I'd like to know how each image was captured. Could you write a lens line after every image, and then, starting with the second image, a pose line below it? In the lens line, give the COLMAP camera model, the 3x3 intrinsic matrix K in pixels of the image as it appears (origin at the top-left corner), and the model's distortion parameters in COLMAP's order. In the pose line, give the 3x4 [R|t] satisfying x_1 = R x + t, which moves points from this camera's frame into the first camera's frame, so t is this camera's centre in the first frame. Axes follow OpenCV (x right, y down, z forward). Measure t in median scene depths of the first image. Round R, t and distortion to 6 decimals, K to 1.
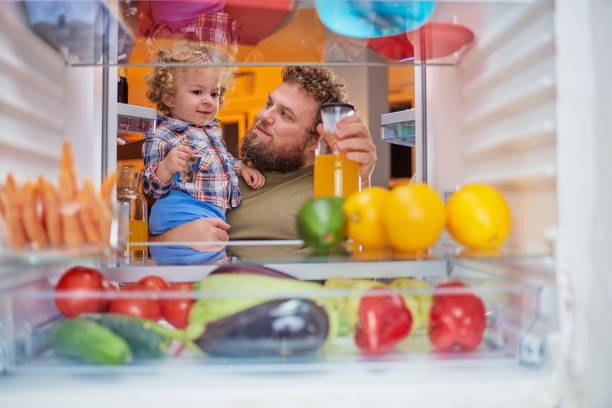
lens RADIAL K [[648.0, 0, 295.5], [0, 648.0, 202.5], [0, 0, 1]] dist [-0.012960, -0.006250]
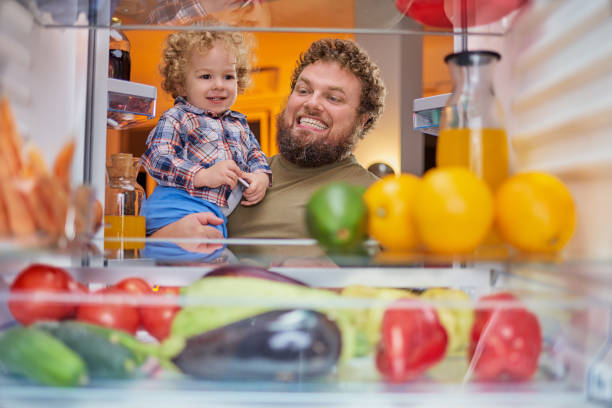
lens RADIAL K [[660.0, 0, 305.1], [0, 660.0, 204.2], [0, 0, 1]] dist [-0.008187, 0.004769]
pose [[0.999466, 0.021866, -0.024301, 0.020948], [-0.022041, 0.999733, -0.006956, 0.023306], [0.024142, 0.007488, 0.999681, 0.176105]]
